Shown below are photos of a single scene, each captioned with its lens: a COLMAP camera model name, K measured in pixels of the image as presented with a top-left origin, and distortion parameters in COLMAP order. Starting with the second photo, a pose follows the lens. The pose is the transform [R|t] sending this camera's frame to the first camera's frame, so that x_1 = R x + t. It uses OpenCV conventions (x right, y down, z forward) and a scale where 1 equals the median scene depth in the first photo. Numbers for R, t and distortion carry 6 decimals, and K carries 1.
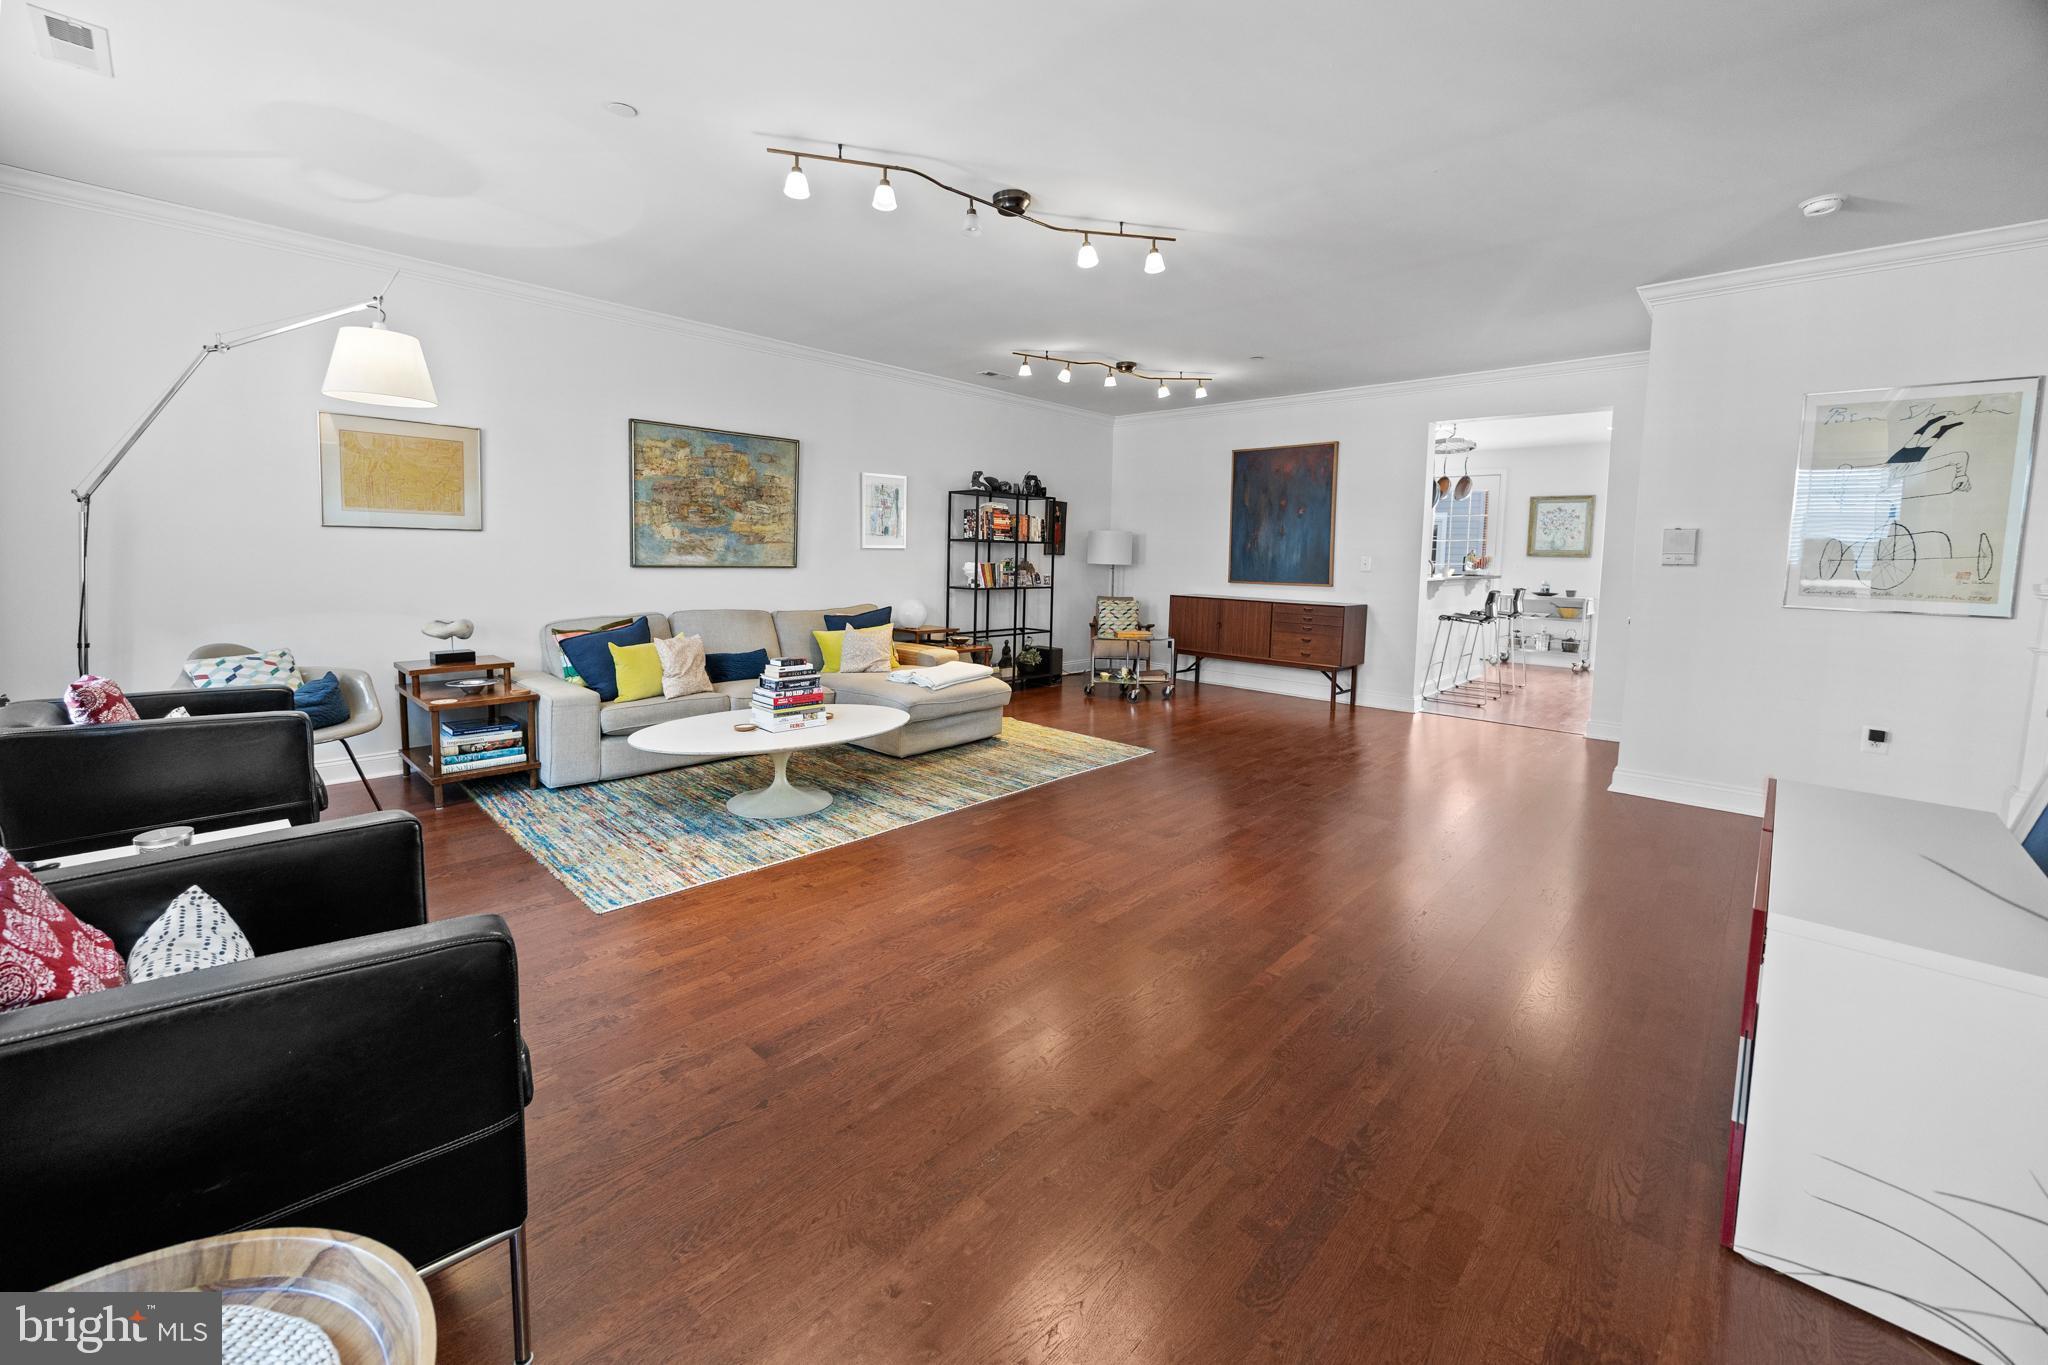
lens RADIAL K [[882.4, 0, 1021.1], [0, 882.4, 628.1], [0, 0, 1]] dist [0.000615, 0.000046]
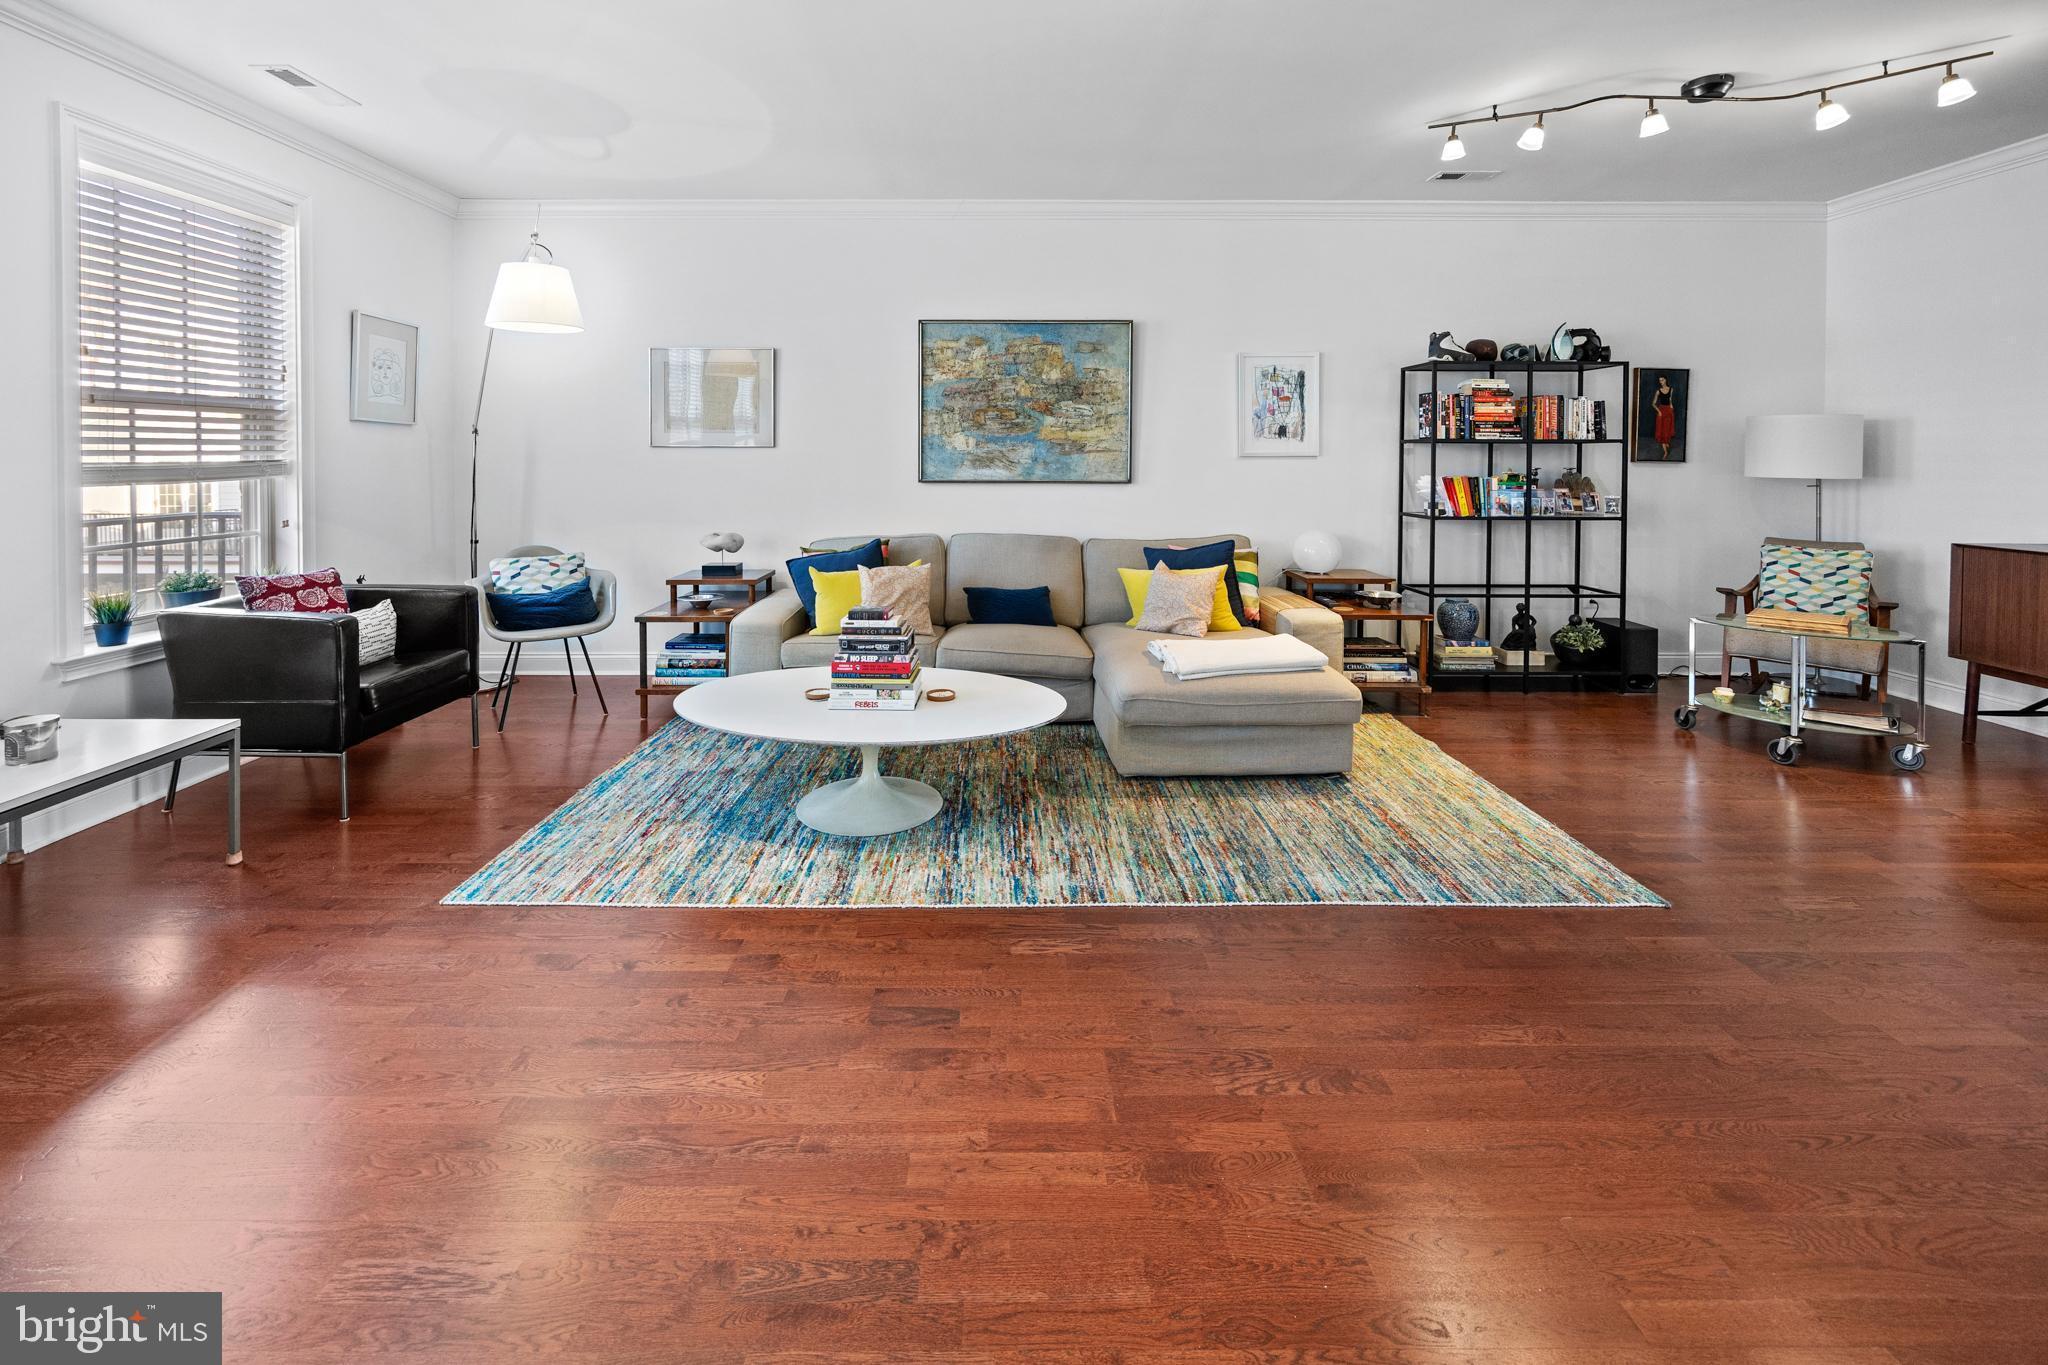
lens RADIAL K [[872.1, 0, 966.0], [0, 872.1, 462.5], [0, 0, 1]] dist [-0.000979, -0.000219]
pose [[0.657224, -0.013514, -0.753574, 0.237589], [-0.052583, 0.996581, -0.063731, -0.031591], [0.751859, 0.081511, 0.654266, 0.407564]]
